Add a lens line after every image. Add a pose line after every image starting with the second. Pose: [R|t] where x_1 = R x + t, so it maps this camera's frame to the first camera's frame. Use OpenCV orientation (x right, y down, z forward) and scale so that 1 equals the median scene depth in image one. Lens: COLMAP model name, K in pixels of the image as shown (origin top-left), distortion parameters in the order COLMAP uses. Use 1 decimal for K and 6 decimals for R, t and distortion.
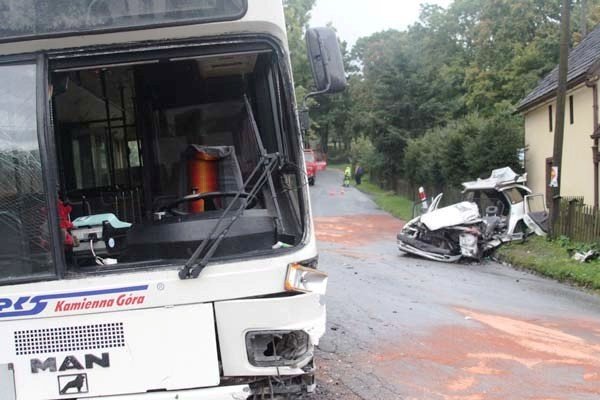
lens RADIAL K [[773.8, 0, 300.0], [0, 773.8, 200.0], [0, 0, 1]] dist [-0.139756, 0.033474]
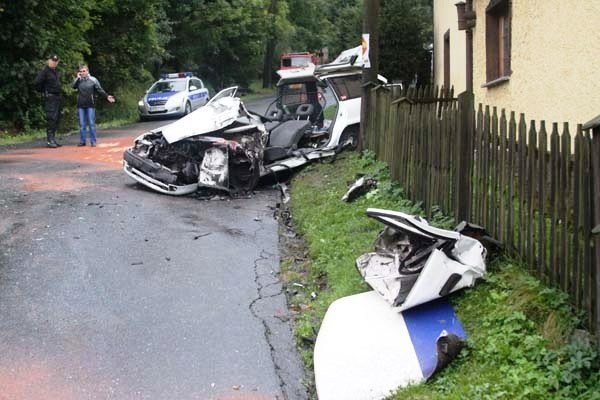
lens RADIAL K [[773.8, 0, 300.0], [0, 773.8, 200.0], [0, 0, 1]] dist [-0.139756, 0.033474]
pose [[0.995478, -0.009259, -0.094541, 0.345720], [0.019876, 0.993511, 0.111982, 0.017322], [0.092891, -0.113355, 0.989203, 0.396099]]
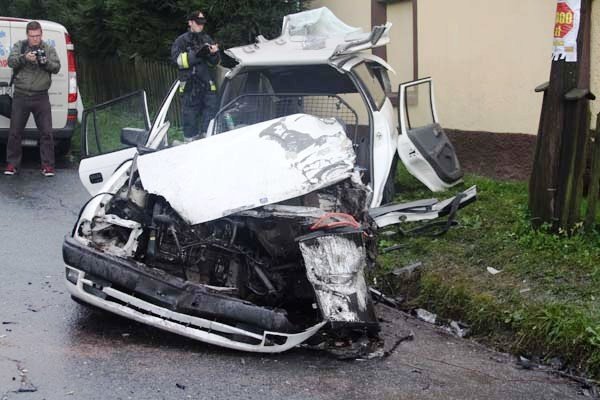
lens RADIAL K [[932.8, 0, 300.0], [0, 932.8, 200.0], [0, 0, 1]] dist [-0.052192, -0.016846]
pose [[0.899817, -0.063678, 0.431596, 0.065631], [0.003894, 0.990423, 0.138008, -0.014625], [-0.436251, -0.122502, 0.891448, 0.713865]]
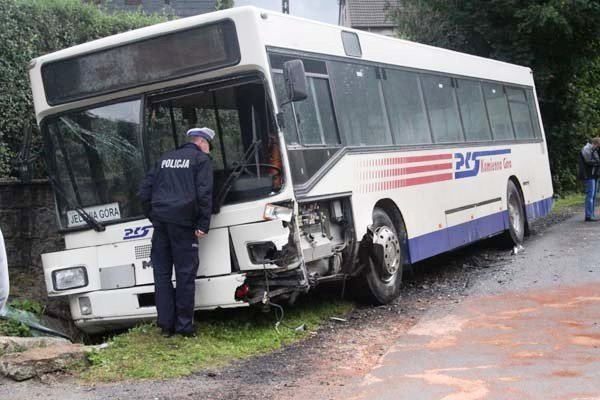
lens RADIAL K [[1129.9, 0, 300.0], [0, 1129.9, 200.0], [0, 0, 1]] dist [0.050770, 0.194671]
pose [[0.872530, -0.042751, -0.486687, 0.308009], [0.051544, 0.998660, 0.004684, 0.015779], [0.485835, -0.029173, 0.873564, -0.283158]]
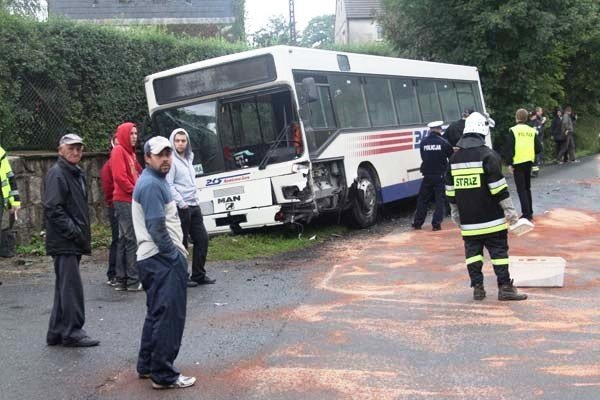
lens RADIAL K [[1087.8, 0, 300.0], [0, 1087.8, 200.0], [0, 0, 1]] dist [-0.024439, -0.060643]
pose [[0.873272, -0.036341, -0.485876, 0.480076], [0.058188, 0.997856, 0.029949, 0.023646], [0.483746, -0.054426, 0.873515, -0.622041]]
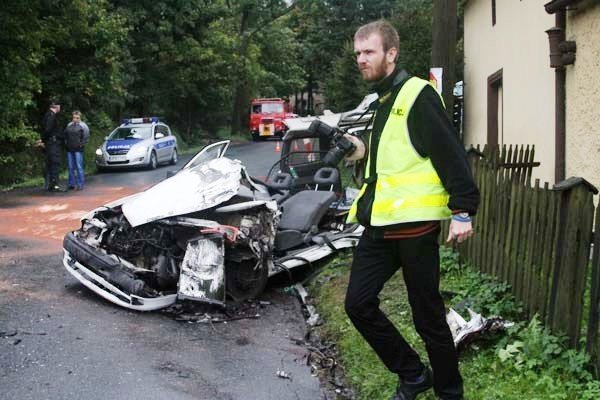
lens RADIAL K [[773.8, 0, 300.0], [0, 773.8, 200.0], [0, 0, 1]] dist [-0.139756, 0.033474]
pose [[0.999060, 0.000136, -0.043345, 0.286959], [0.002171, 0.998583, 0.053176, 0.003185], [0.043291, -0.053220, 0.997644, 0.610613]]
